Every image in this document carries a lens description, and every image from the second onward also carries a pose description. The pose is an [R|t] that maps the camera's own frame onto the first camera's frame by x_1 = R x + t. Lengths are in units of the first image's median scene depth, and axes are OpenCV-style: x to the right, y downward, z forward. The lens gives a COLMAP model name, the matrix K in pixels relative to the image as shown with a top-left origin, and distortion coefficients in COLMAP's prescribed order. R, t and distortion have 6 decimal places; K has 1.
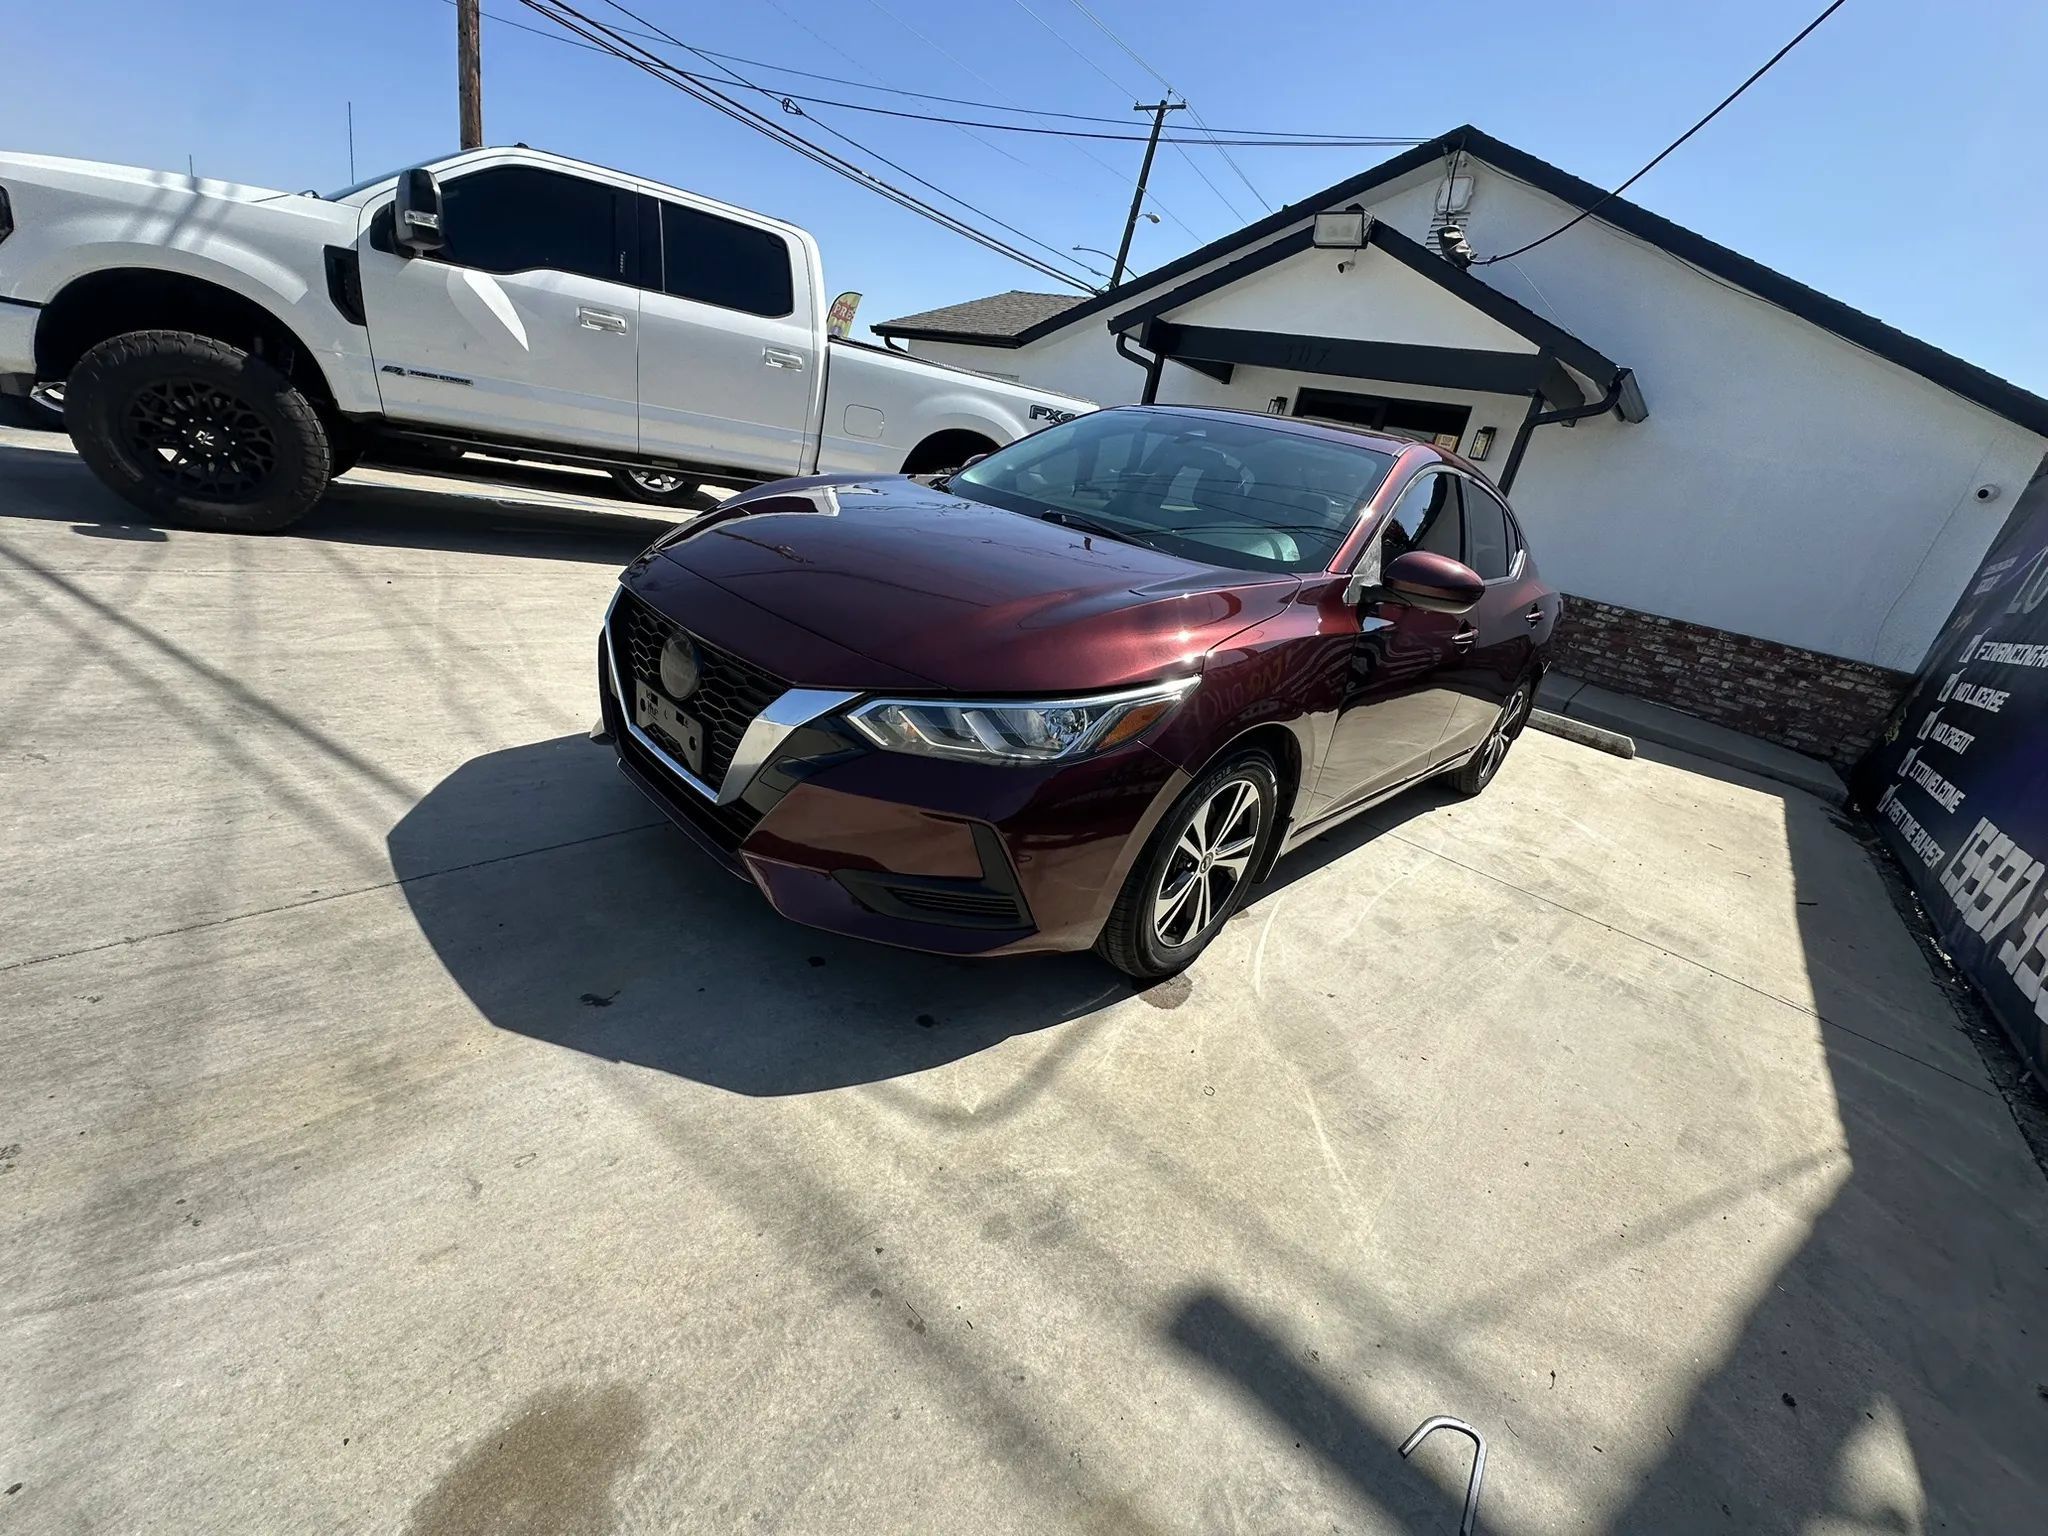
lens RADIAL K [[817.5, 0, 1020.7], [0, 817.5, 770.3], [0, 0, 1]] dist [-0.005330, 0.000891]
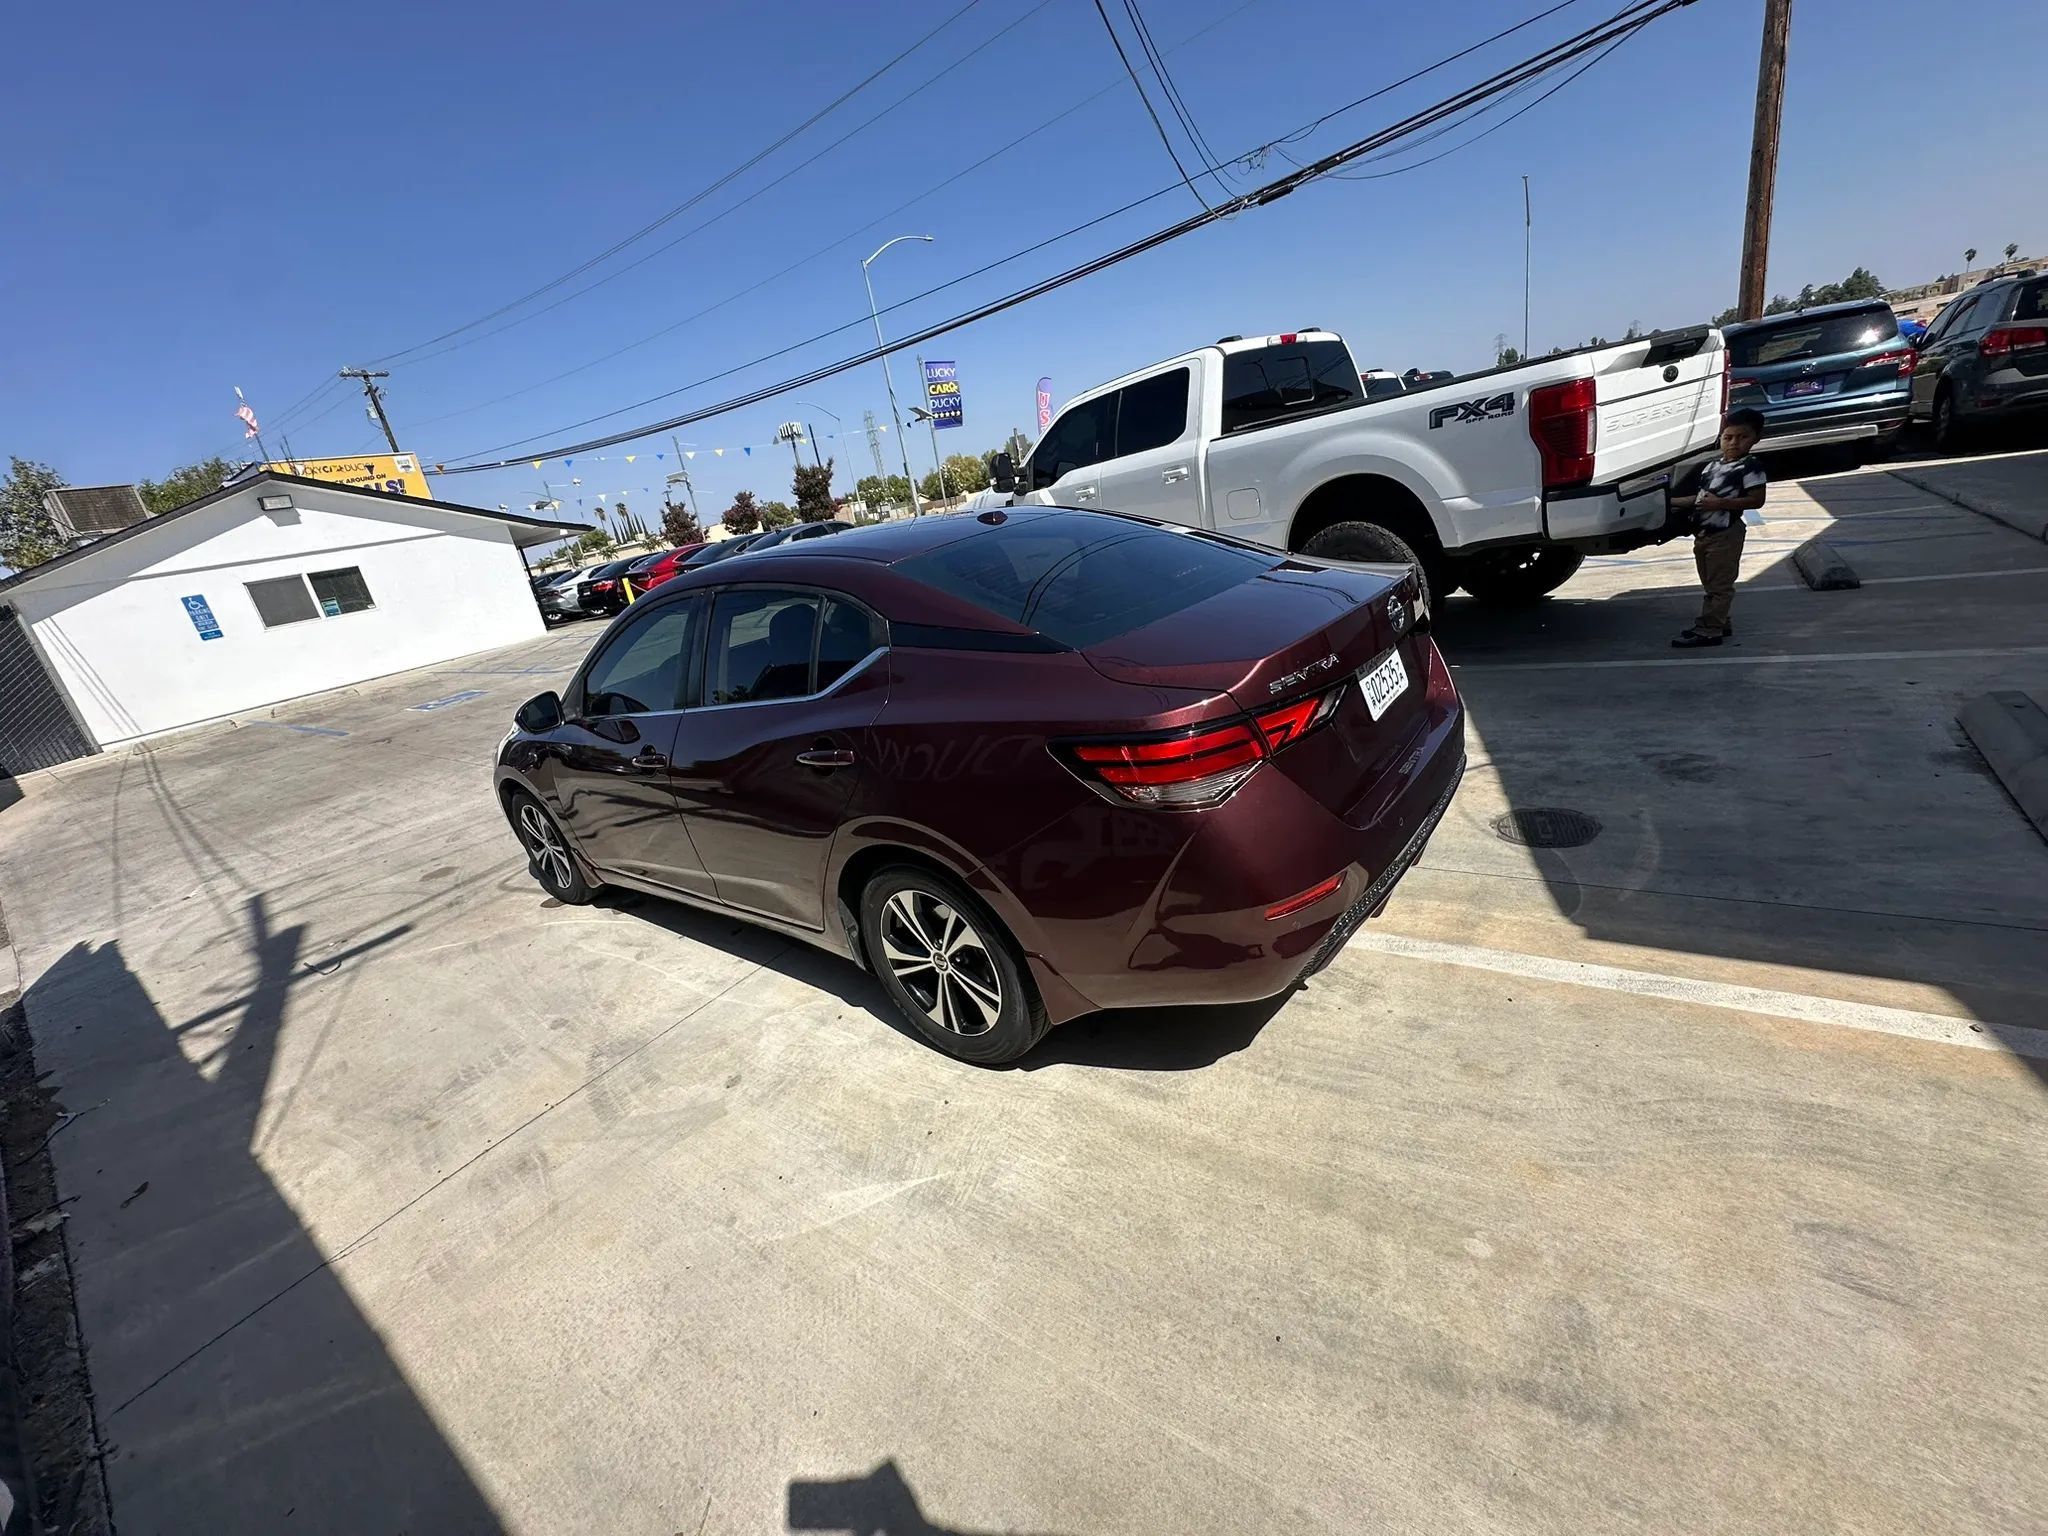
lens RADIAL K [[817.5, 0, 1021.2], [0, 817.5, 771.3], [0, 0, 1]] dist [-0.005330, 0.000891]
pose [[0.049292, 0.124659, -0.990975, 1.771110], [-0.167238, 0.979203, 0.114859, -0.387539], [0.984684, 0.160067, 0.069115, 1.557754]]
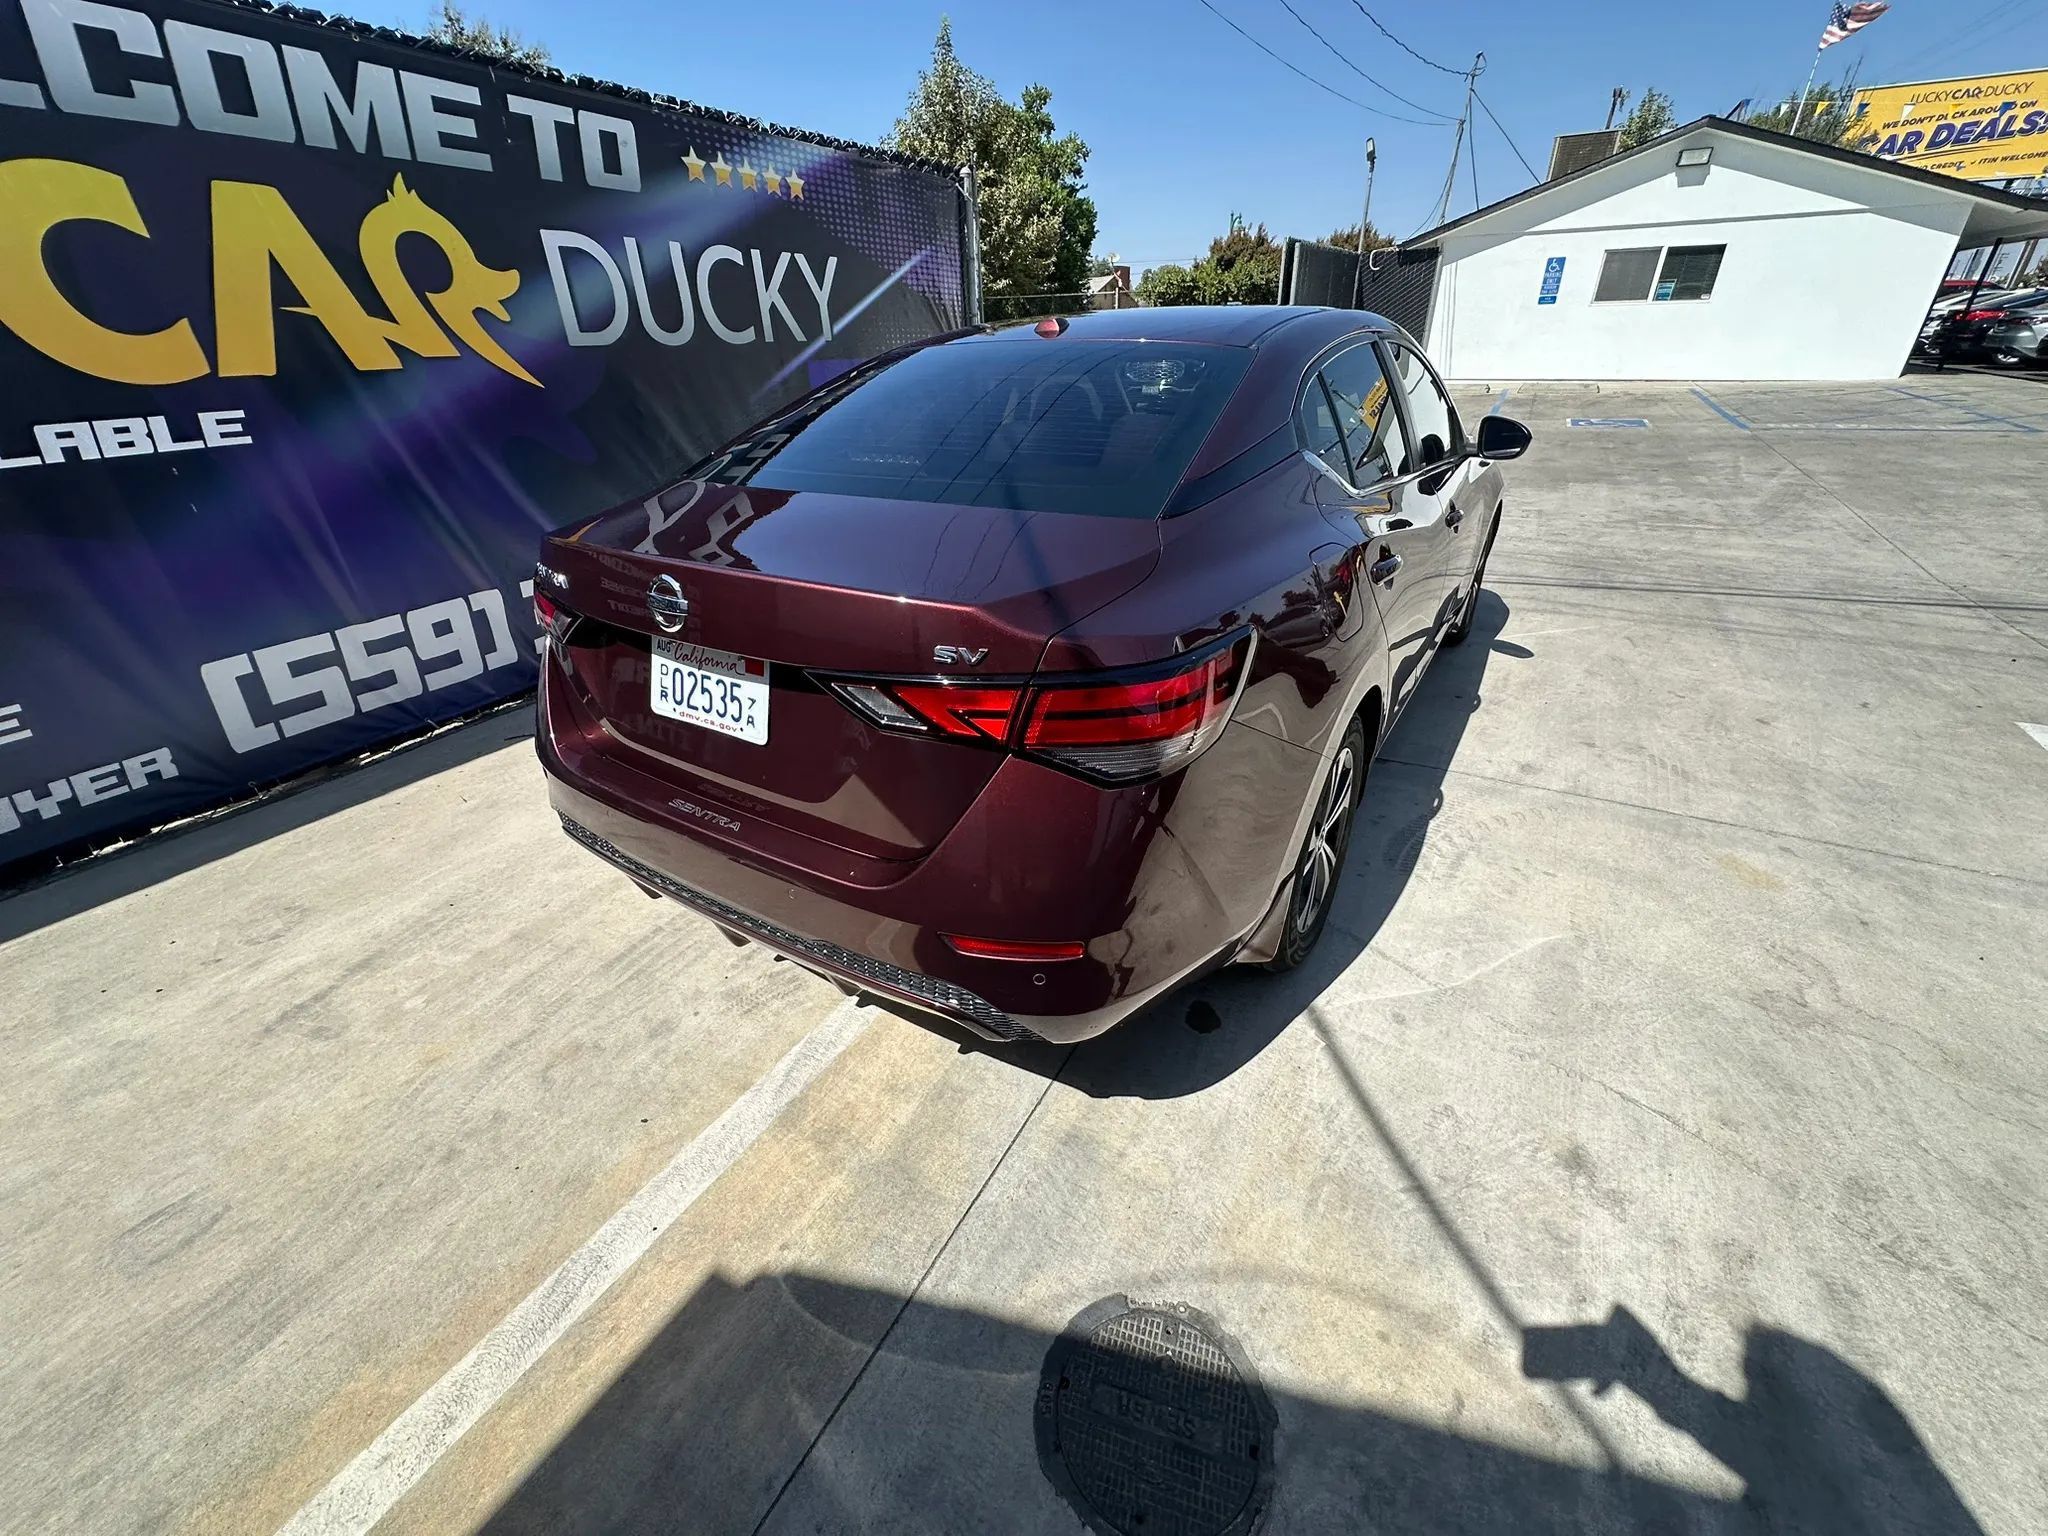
lens RADIAL K [[817.5, 0, 1022.0], [0, 817.5, 769.2], [0, 0, 1]] dist [-0.005330, 0.000891]
pose [[-0.967203, -0.060107, -0.246791, 0.886876], [-0.223298, 0.664294, 0.713338, -0.860455], [0.121065, 0.745051, -0.655929, 2.396597]]
